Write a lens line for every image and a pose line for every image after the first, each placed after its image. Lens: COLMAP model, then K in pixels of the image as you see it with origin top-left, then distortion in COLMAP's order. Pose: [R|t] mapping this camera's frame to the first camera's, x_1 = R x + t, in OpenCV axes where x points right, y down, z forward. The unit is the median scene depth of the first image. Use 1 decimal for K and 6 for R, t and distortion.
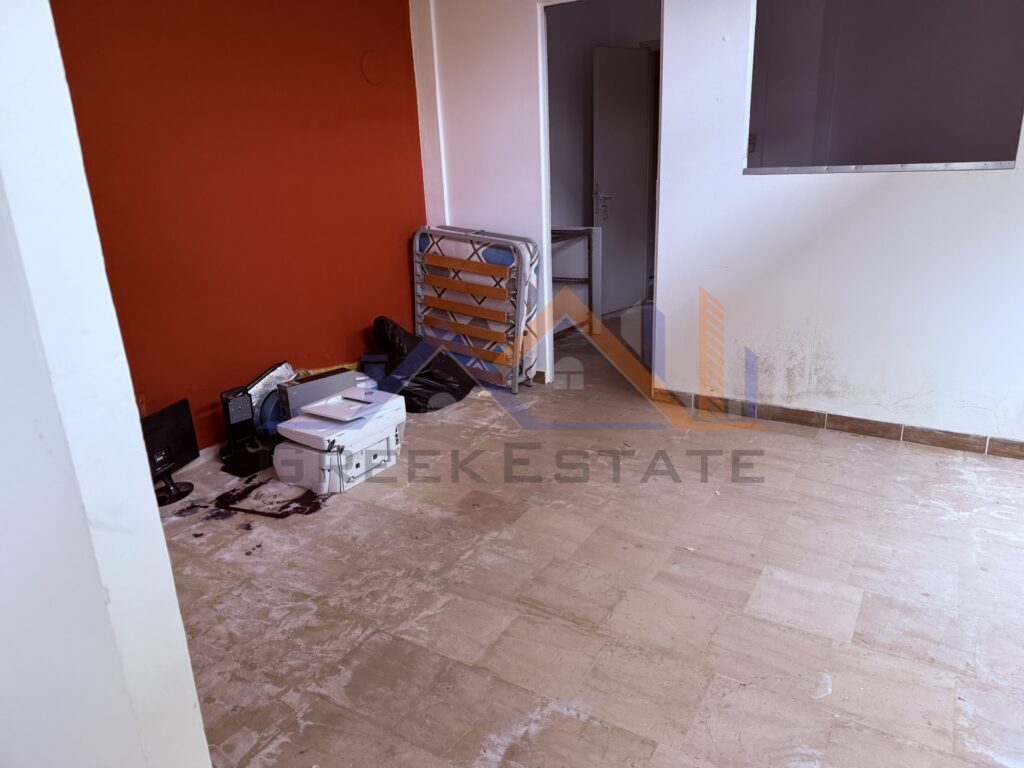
lens RADIAL K [[712.0, 0, 512.0], [0, 712.0, 384.0], [0, 0, 1]] dist [0.094816, -0.135390]
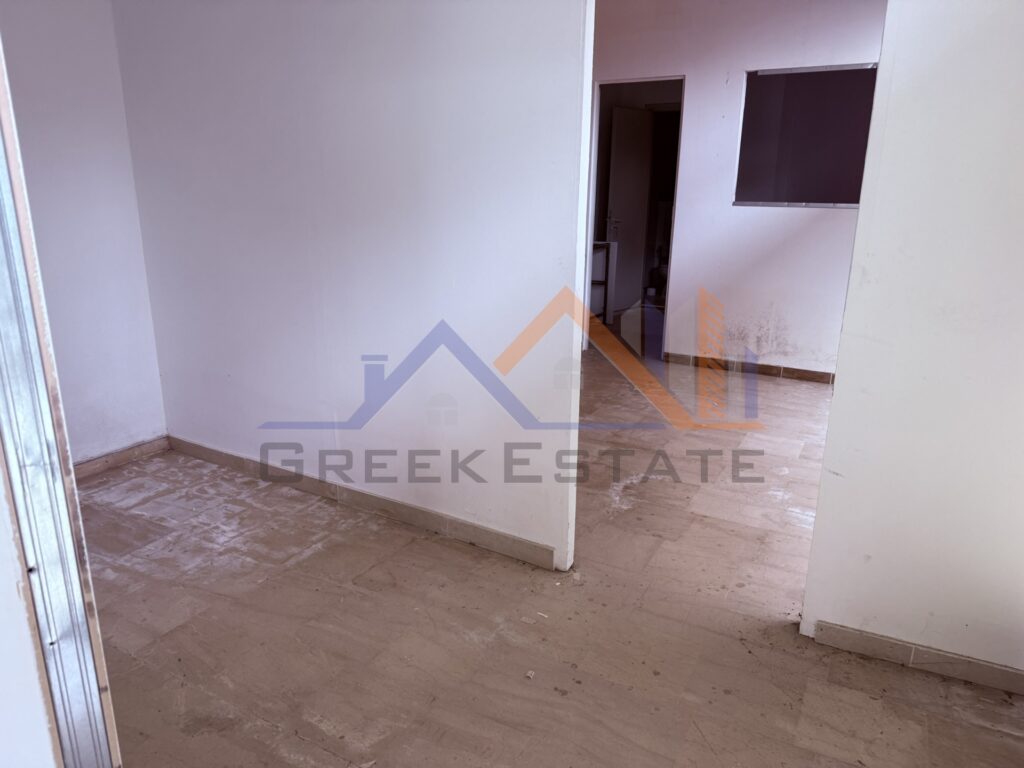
lens RADIAL K [[740.4, 0, 521.3], [0, 740.4, 378.2], [0, 0, 1]] dist [0.168786, -0.259950]
pose [[0.995148, 0.040813, 0.089530, -0.239575], [-0.035570, 0.997601, -0.059386, 0.174987], [-0.091739, 0.055913, 0.994212, -0.496502]]
